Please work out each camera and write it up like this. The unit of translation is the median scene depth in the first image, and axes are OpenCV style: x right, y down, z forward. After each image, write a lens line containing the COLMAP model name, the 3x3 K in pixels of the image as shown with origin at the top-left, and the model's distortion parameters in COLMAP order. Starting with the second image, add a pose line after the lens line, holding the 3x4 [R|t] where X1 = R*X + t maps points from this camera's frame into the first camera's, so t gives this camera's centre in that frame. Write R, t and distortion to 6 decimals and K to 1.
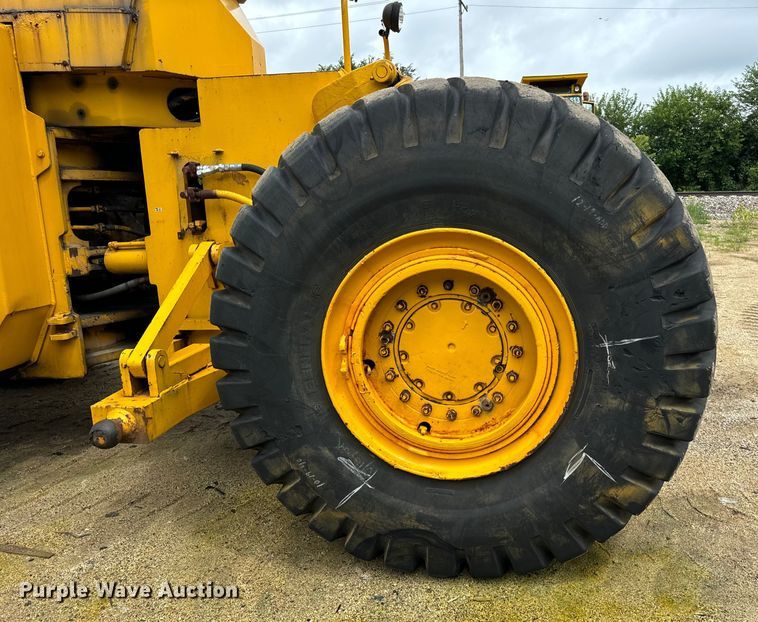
lens RADIAL K [[590.9, 0, 378.9], [0, 590.9, 323.3], [0, 0, 1]] dist [0.031295, -0.000122]
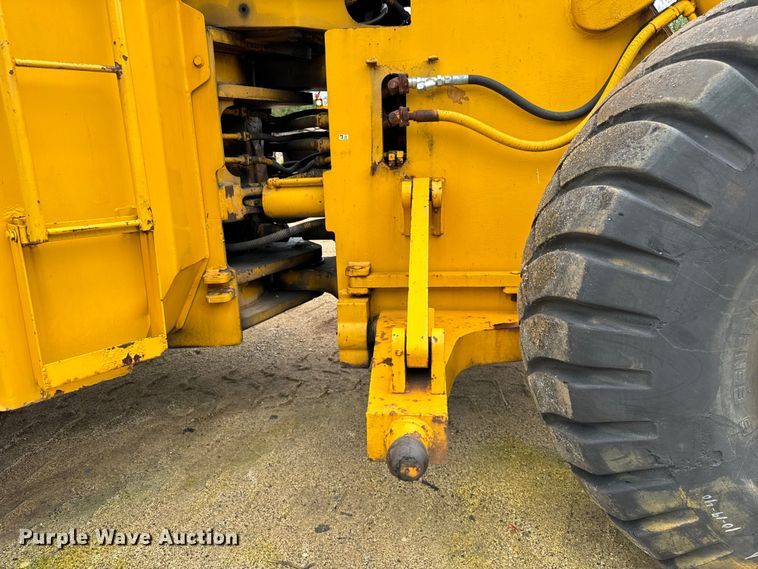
lens RADIAL K [[544.8, 0, 379.0], [0, 544.8, 284.5], [0, 0, 1]] dist [0.104645, -0.142935]
pose [[0.998763, -0.011124, 0.048471, -0.366772], [0.008203, 0.998162, 0.060044, -0.039250], [-0.049049, -0.059573, 0.997018, 0.261445]]
